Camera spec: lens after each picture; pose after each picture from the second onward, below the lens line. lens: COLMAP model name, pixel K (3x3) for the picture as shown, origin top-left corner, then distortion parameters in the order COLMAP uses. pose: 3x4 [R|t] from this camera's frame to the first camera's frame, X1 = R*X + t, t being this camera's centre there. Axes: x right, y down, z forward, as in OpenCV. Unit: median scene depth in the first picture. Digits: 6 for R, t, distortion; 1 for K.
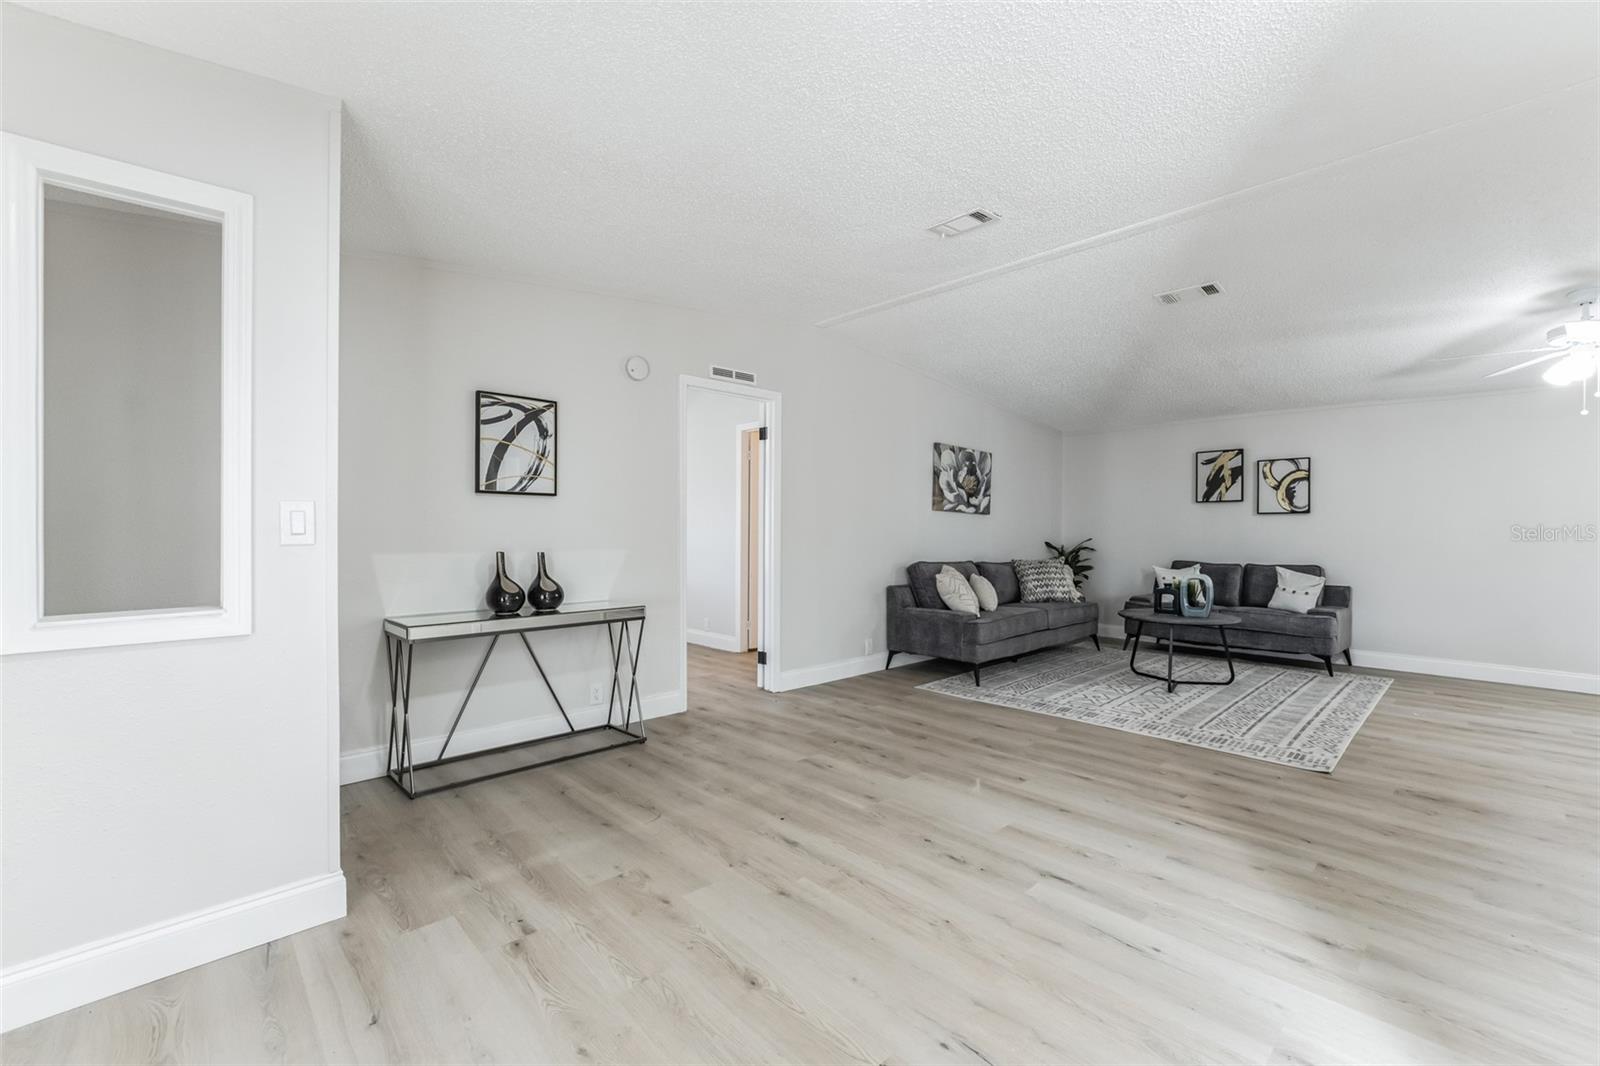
lens RADIAL K [[661.2, 0, 807.4], [0, 661.2, 541.5], [0, 0, 1]] dist [-0.007874, 0.000401]
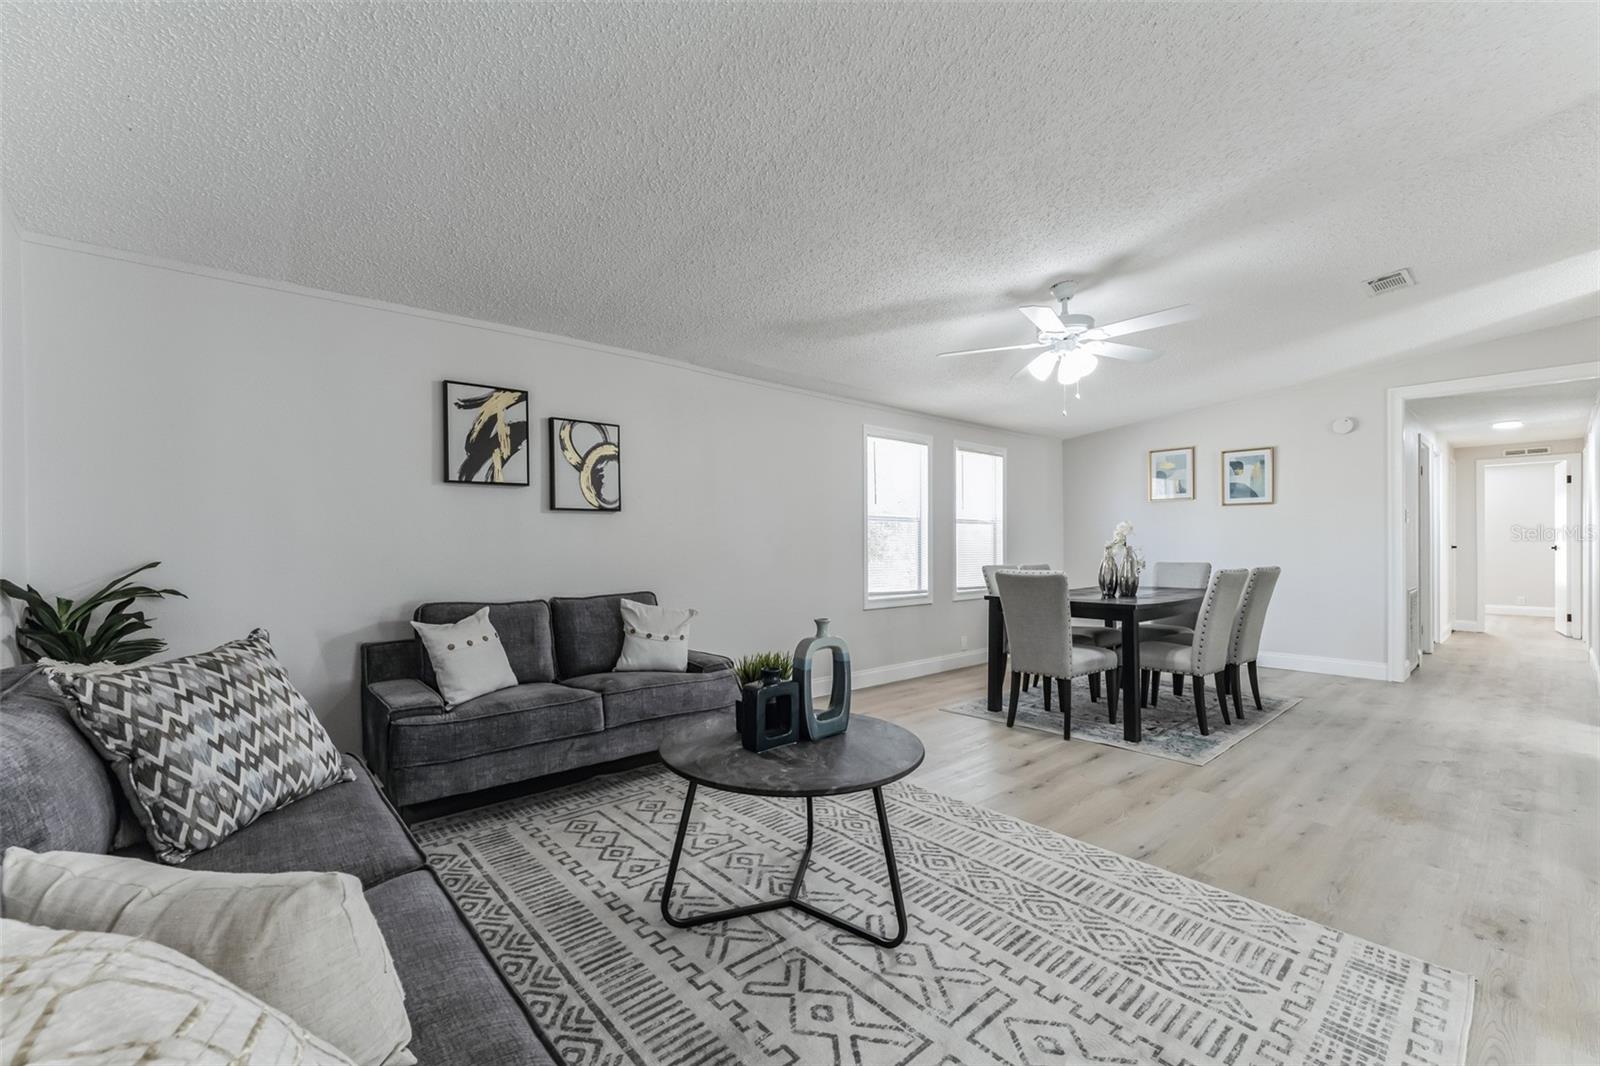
lens RADIAL K [[661.2, 0, 795.3], [0, 661.2, 545.3], [0, 0, 1]] dist [-0.007874, 0.000401]
pose [[0.054349, -0.009497, 0.998477, 0.114857], [0.020313, 0.999758, 0.008403, -0.010961], [-0.998315, 0.019825, 0.054529, 0.750208]]
